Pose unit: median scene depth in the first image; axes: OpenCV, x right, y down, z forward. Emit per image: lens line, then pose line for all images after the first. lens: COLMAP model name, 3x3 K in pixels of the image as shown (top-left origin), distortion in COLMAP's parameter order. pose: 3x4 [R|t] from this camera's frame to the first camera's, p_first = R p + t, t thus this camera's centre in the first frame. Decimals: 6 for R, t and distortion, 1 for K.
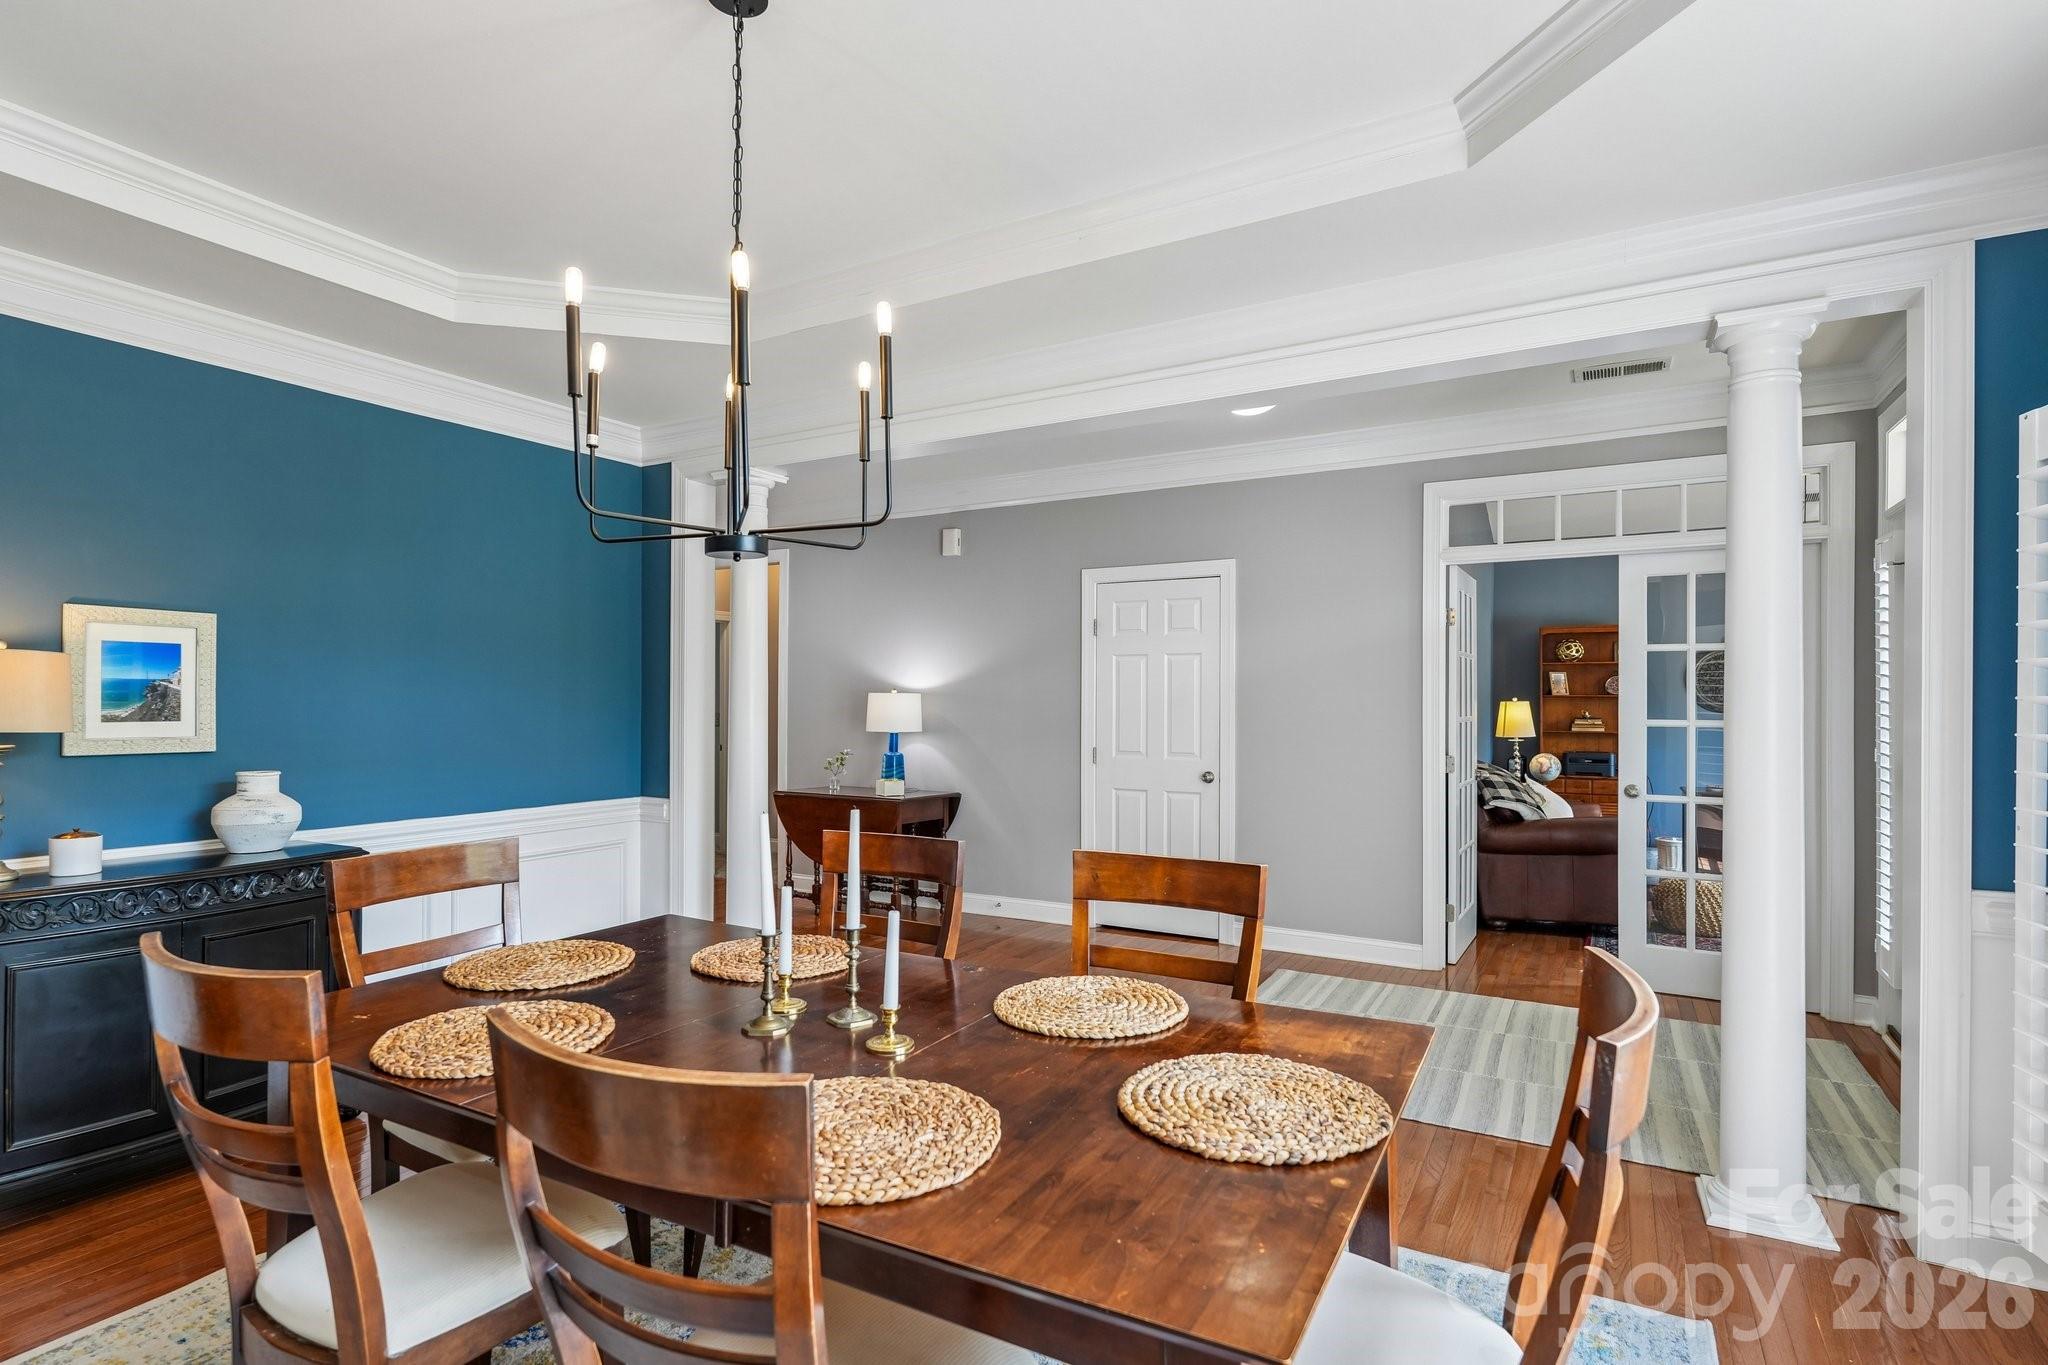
lens RADIAL K [[1020.3, 0, 1020.9], [0, 1020.3, 694.4], [0, 0, 1]] dist [0.001158, 0.002225]
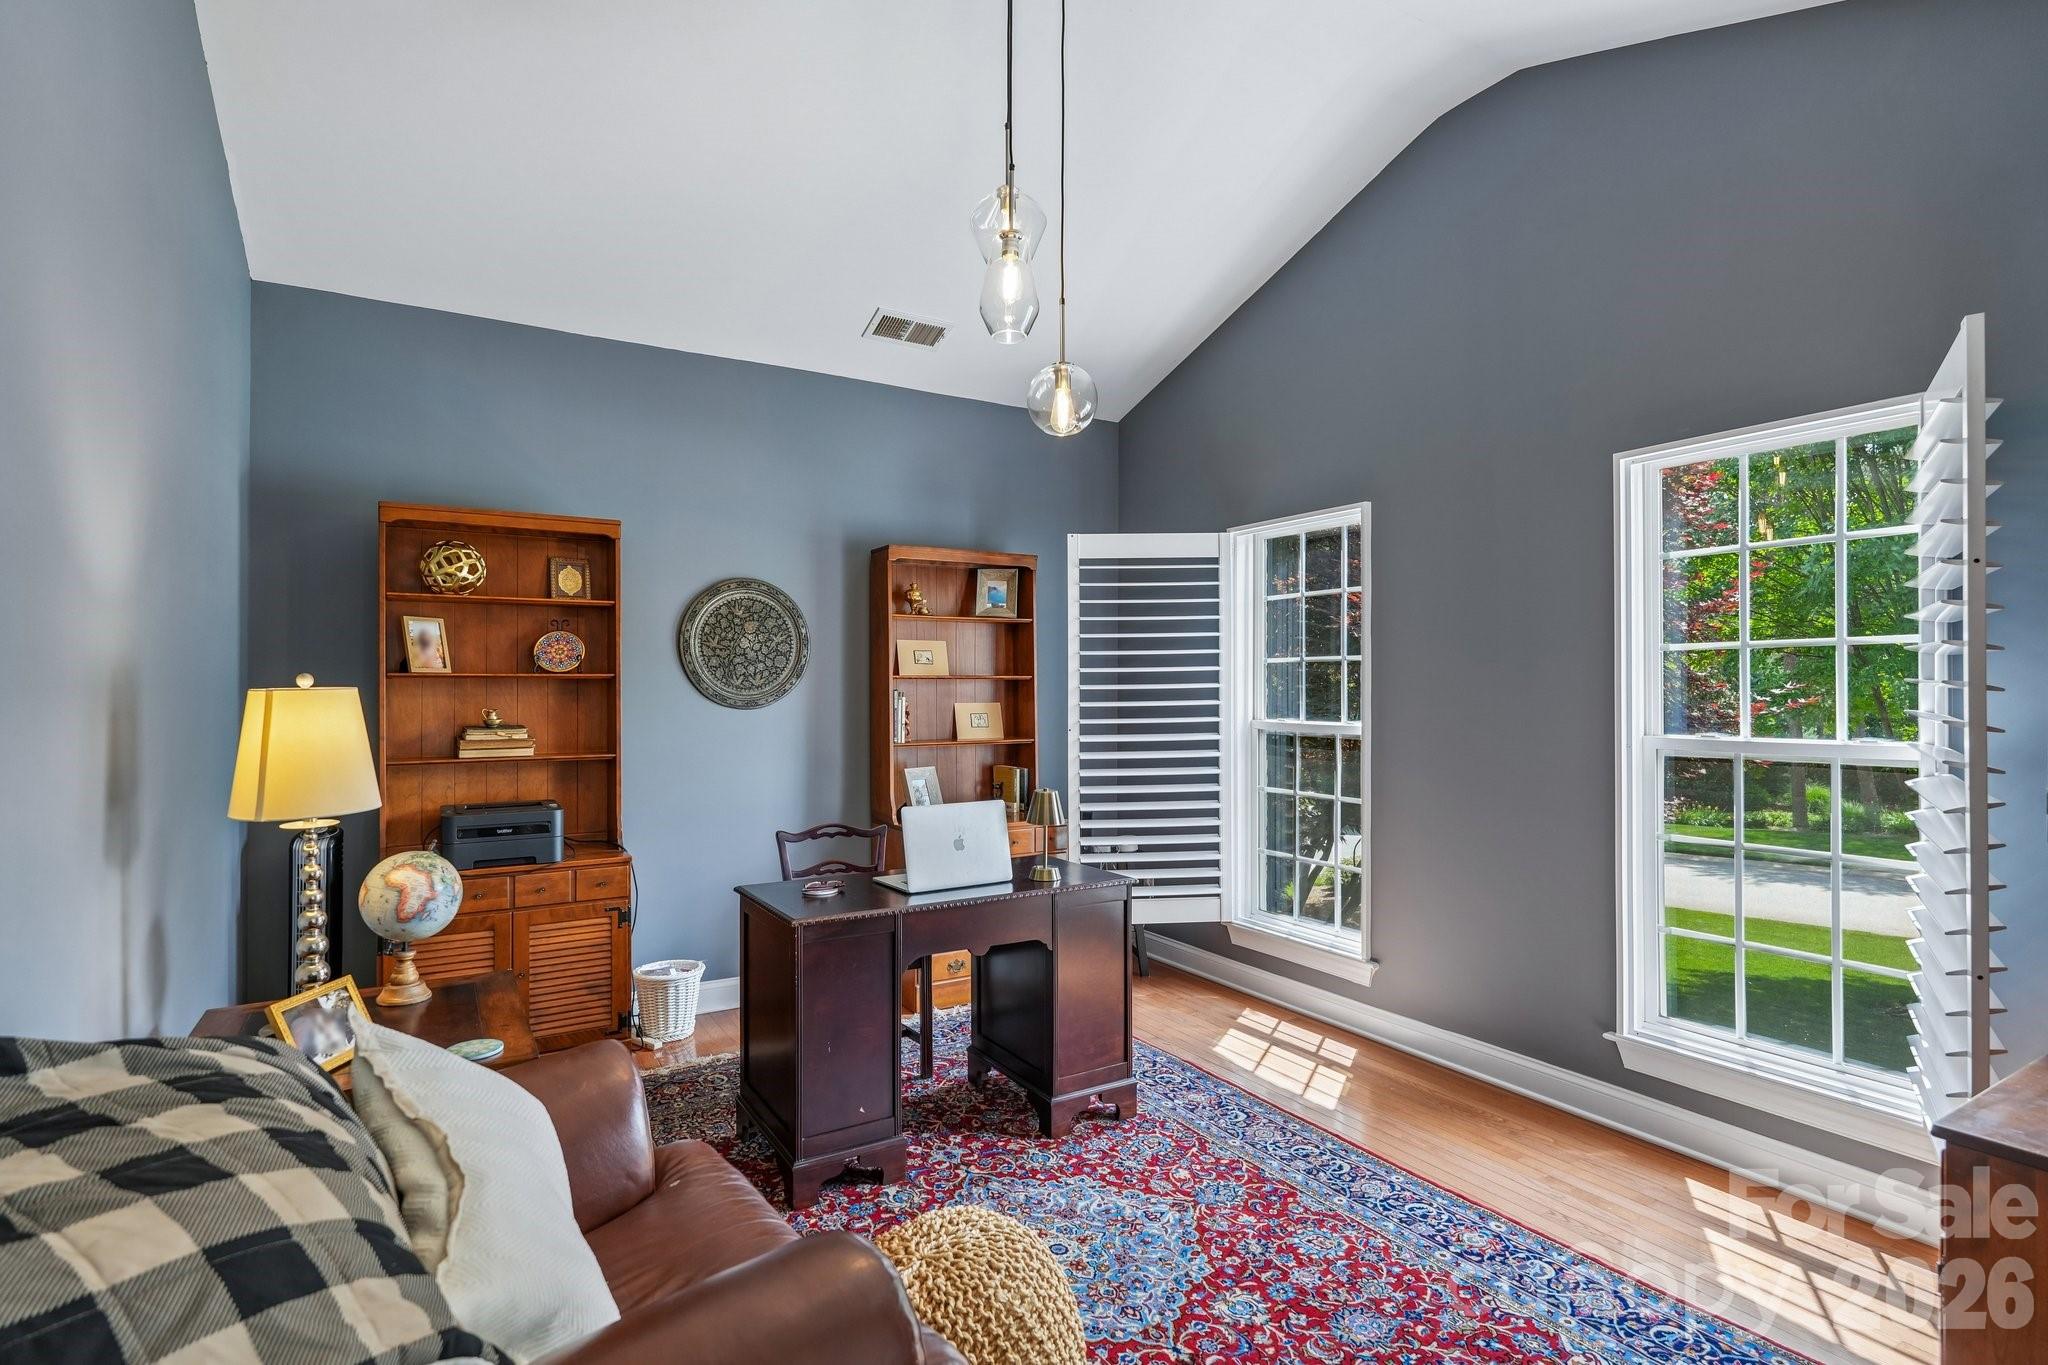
lens RADIAL K [[1020.3, 0, 1021.7], [0, 1020.3, 684.4], [0, 0, 1]] dist [0.001158, 0.002225]
pose [[0.496273, -0.002354, 0.868163, 0.287827], [0.000937, 0.999997, 0.002175, 0.004690], [-0.868166, -0.000266, 0.496274, 0.586551]]
